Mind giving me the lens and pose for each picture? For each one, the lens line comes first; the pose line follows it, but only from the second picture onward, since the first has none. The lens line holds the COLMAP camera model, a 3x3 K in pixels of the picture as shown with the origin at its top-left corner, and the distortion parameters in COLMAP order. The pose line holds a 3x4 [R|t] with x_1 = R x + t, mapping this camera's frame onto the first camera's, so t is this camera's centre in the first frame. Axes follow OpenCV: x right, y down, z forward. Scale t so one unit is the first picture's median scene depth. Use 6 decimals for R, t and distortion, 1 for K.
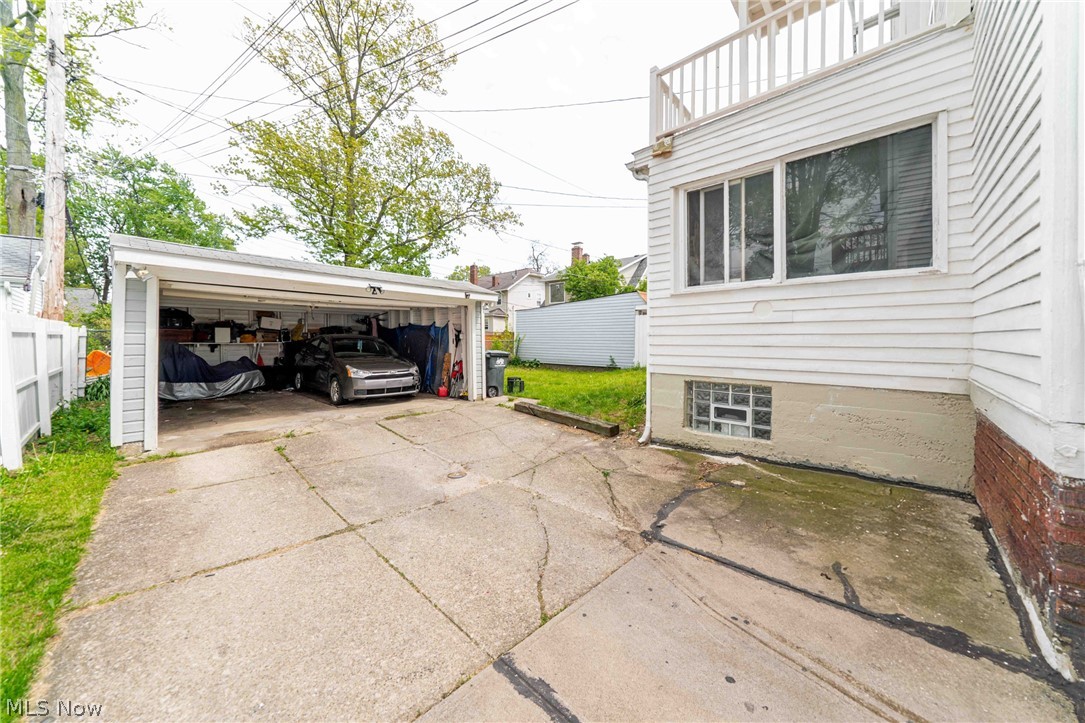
lens RADIAL K [[376.4, 0, 534.1], [0, 376.4, 340.9], [0, 0, 1]] dist [-0.008277, 0.000327]
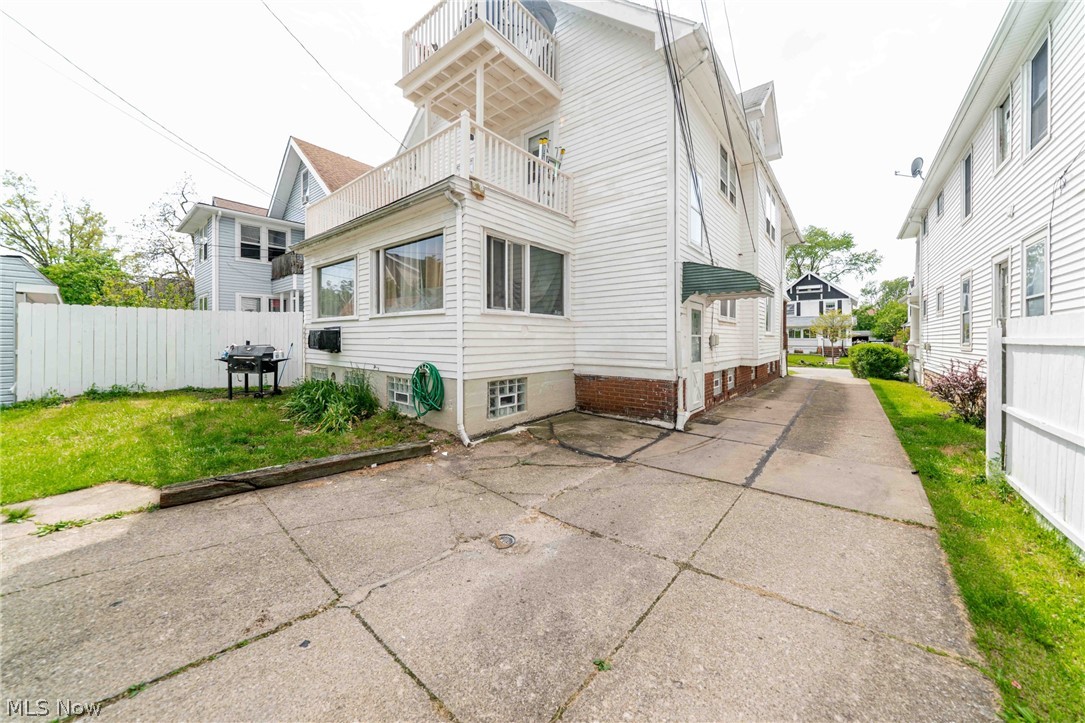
lens RADIAL K [[376.4, 0, 542.6], [0, 376.4, 339.0], [0, 0, 1]] dist [-0.008277, 0.000327]
pose [[-0.070294, 0.000336, 0.997526, -1.070498], [0.003763, 0.999993, -0.000072, -0.047620], [-0.997519, 0.003749, -0.070295, 1.093948]]
